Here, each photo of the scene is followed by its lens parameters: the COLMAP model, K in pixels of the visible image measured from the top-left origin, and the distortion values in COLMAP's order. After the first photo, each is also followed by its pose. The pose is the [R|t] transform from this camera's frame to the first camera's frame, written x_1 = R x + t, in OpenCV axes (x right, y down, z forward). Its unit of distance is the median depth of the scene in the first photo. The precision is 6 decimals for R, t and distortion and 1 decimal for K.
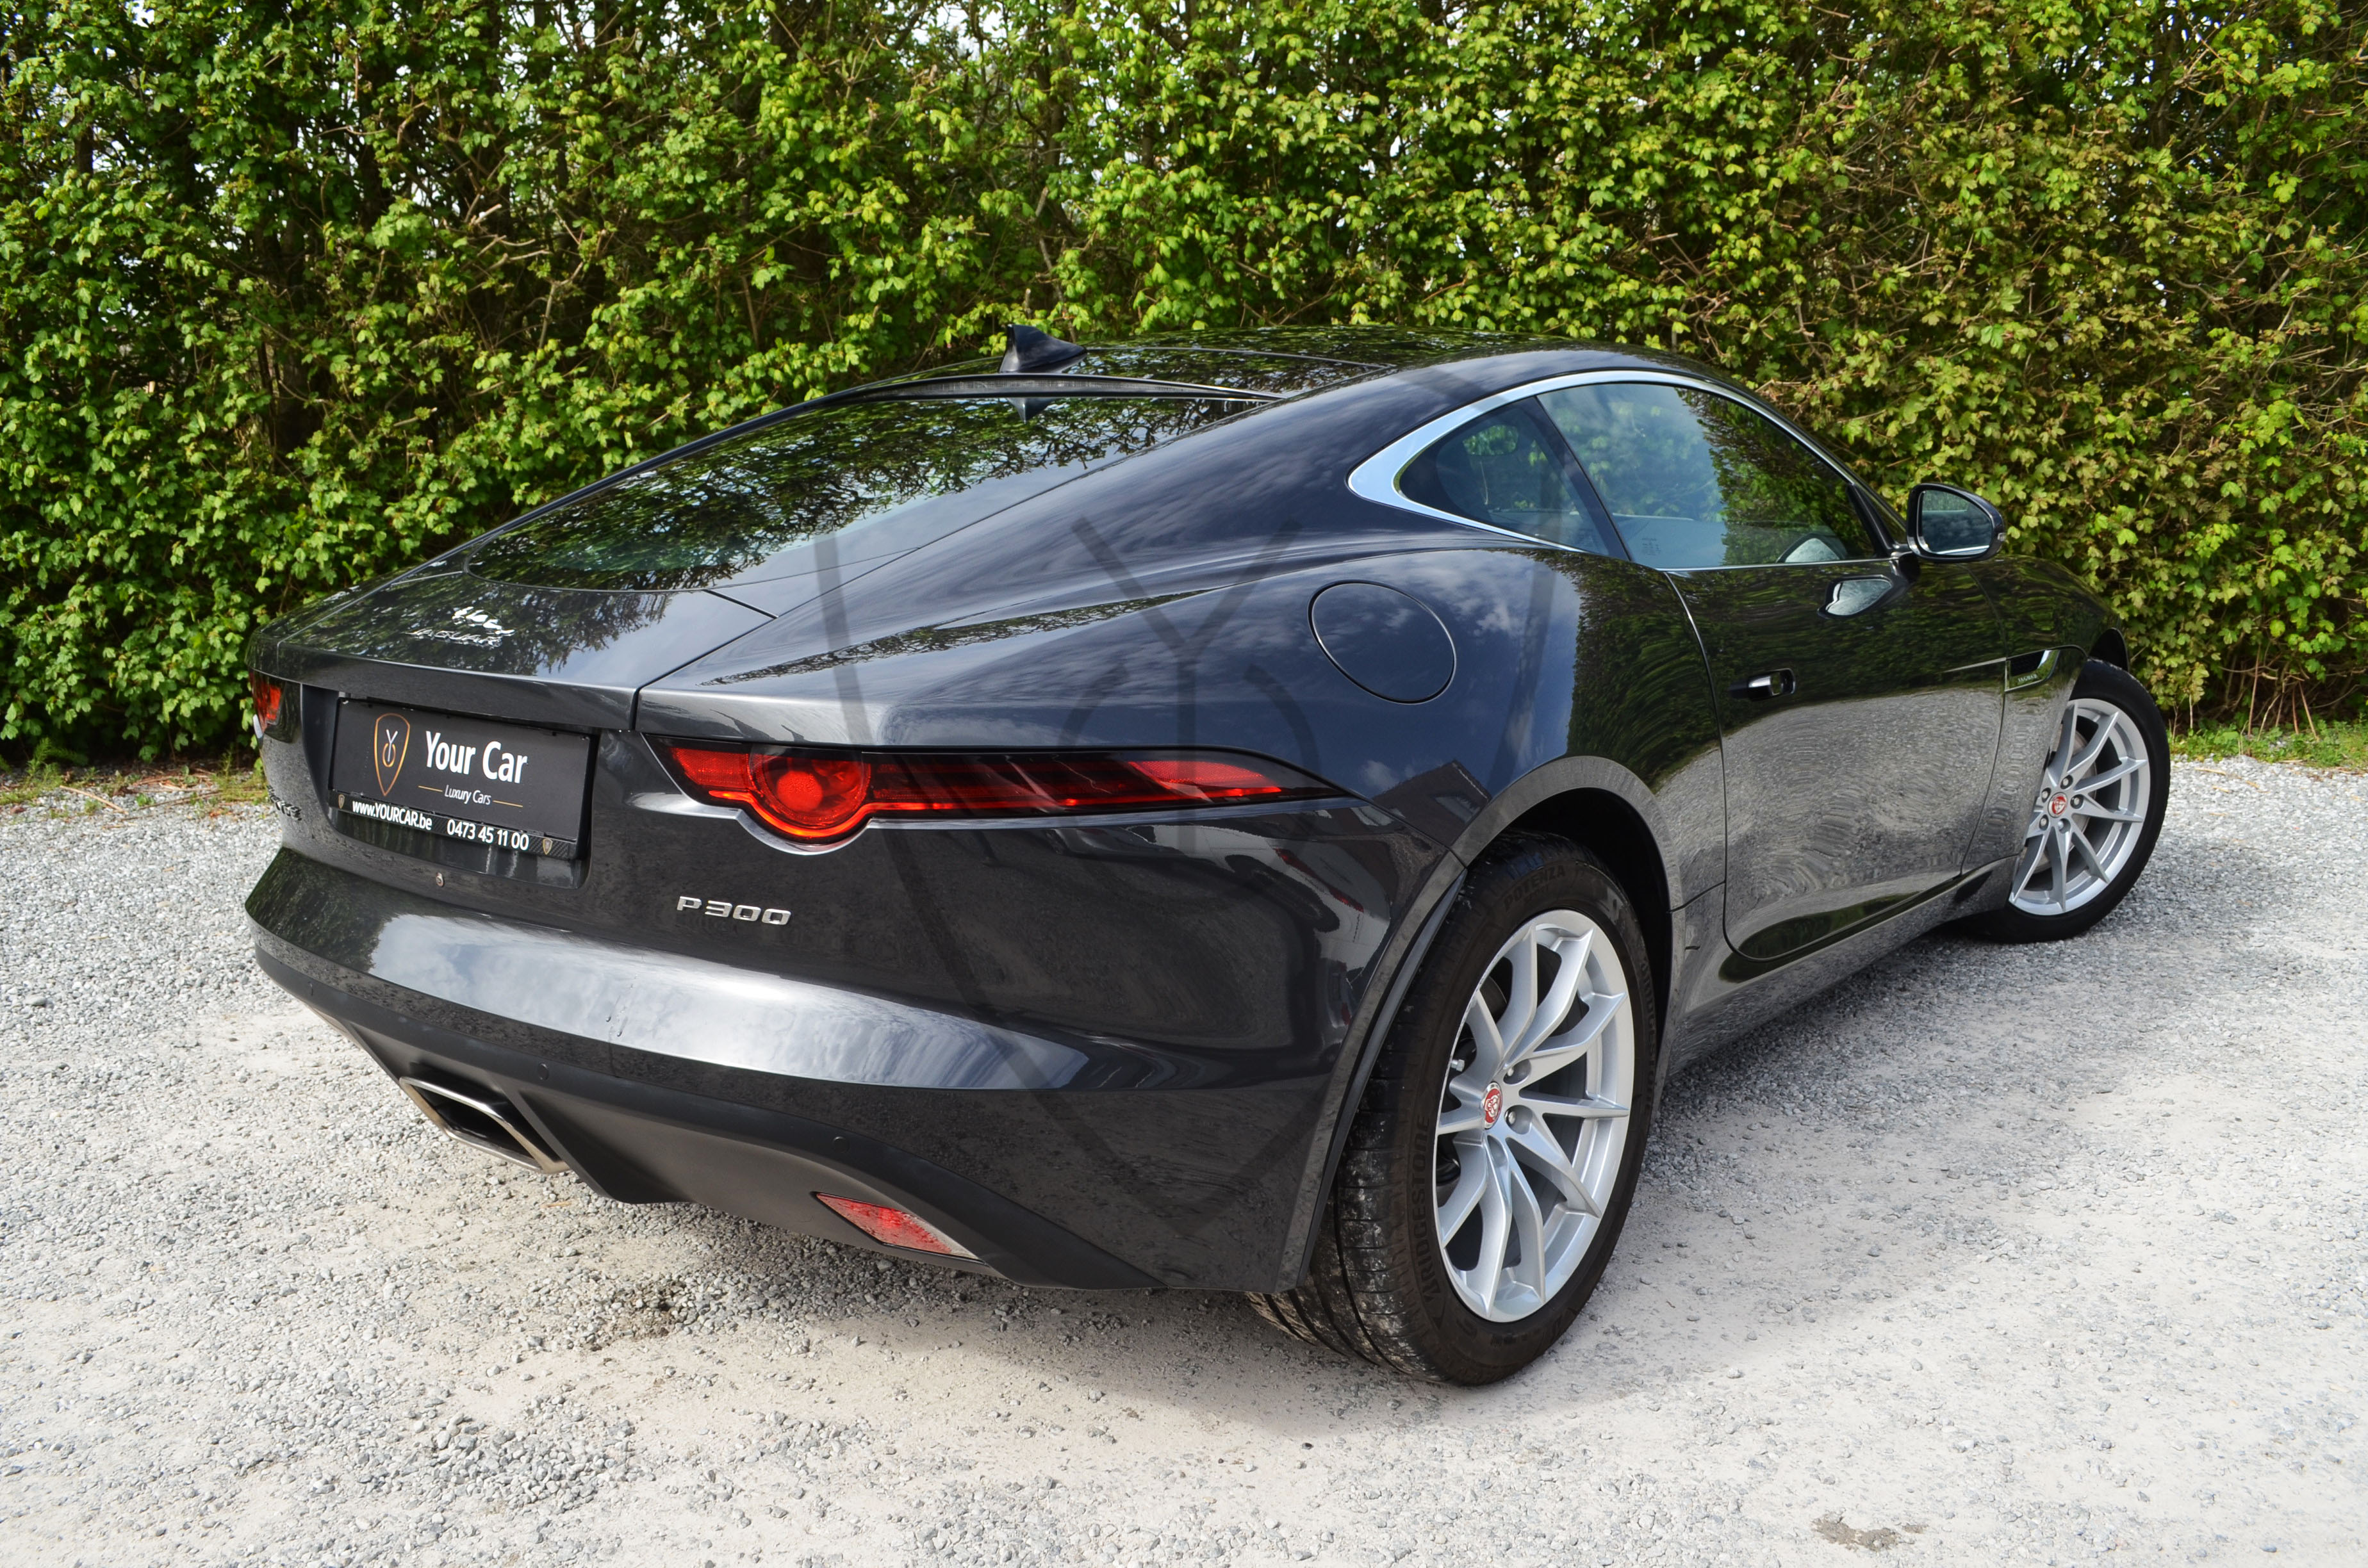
lens RADIAL K [[2003.7, 0, 1193.1], [0, 2003.7, 818.4], [0, 0, 1]] dist [-0.085544, 0.023156]
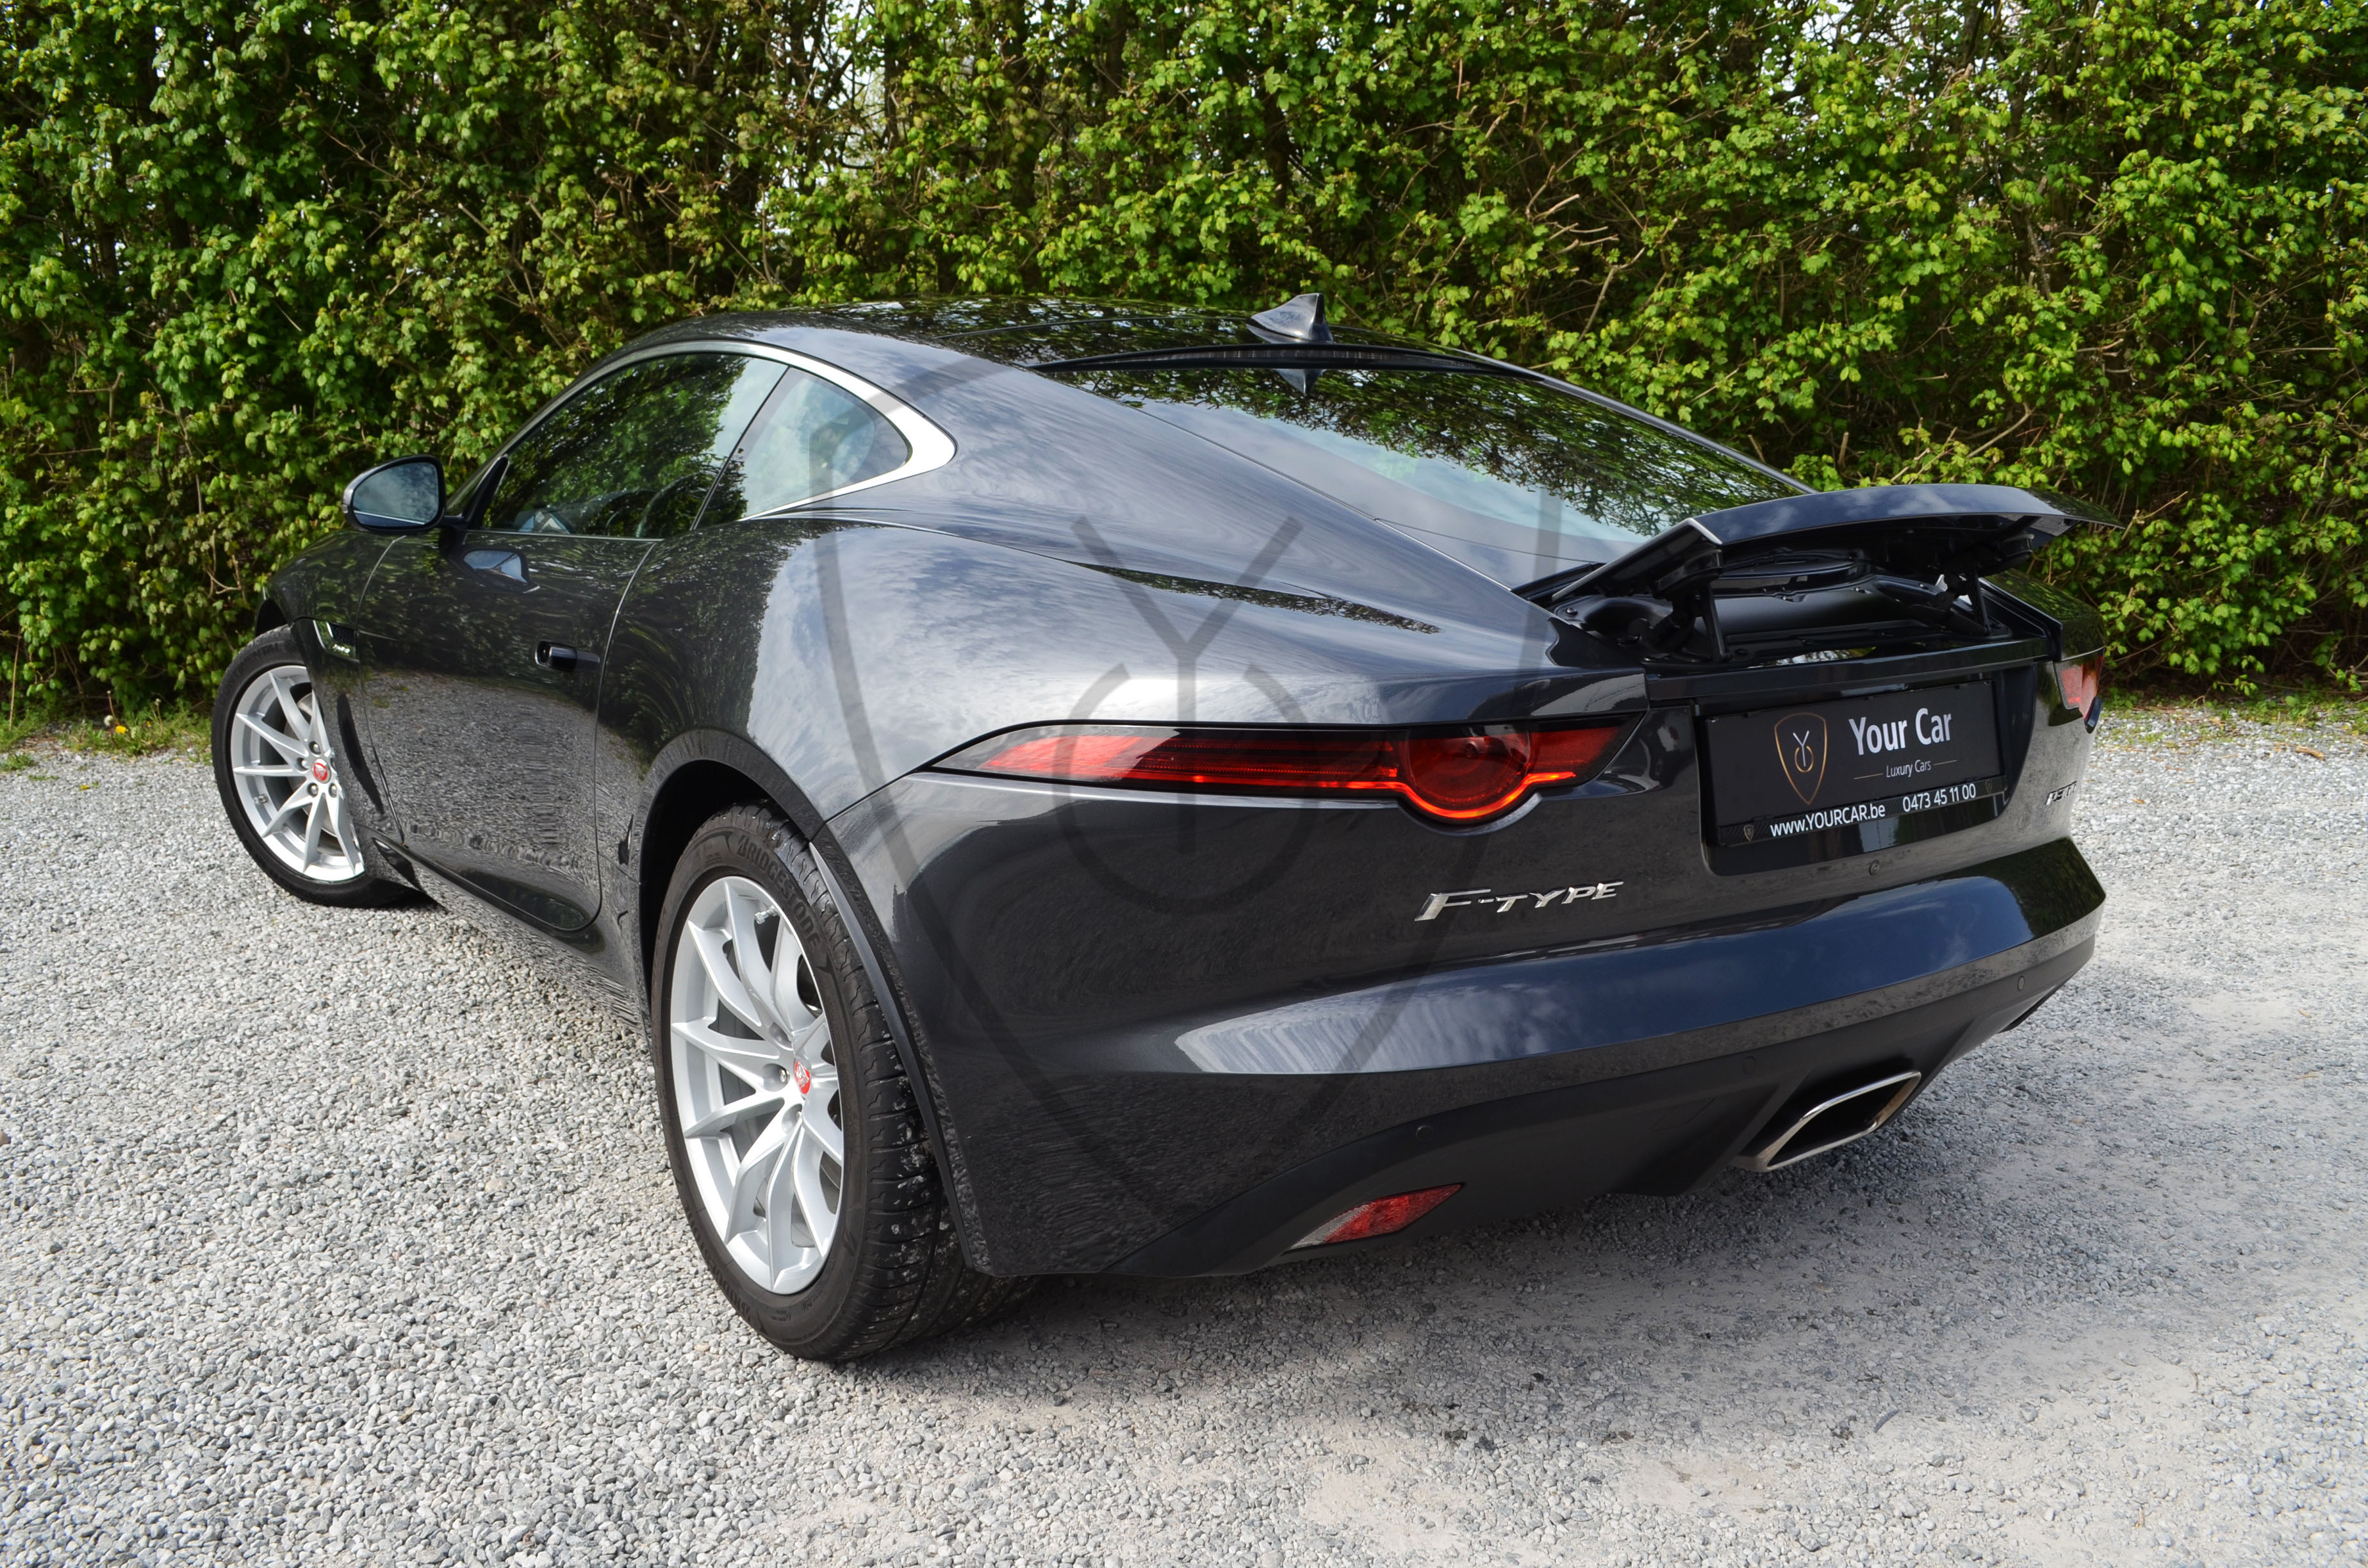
lens RADIAL K [[2003.7, 0, 1142.1], [0, 2003.7, 813.8], [0, 0, 1]] dist [-0.085544, 0.023156]
pose [[0.991689, 0.010137, -0.128255, -0.436292], [-0.009705, 0.999945, 0.003990, 0.026615], [0.128289, -0.002713, 0.991733, -0.111345]]
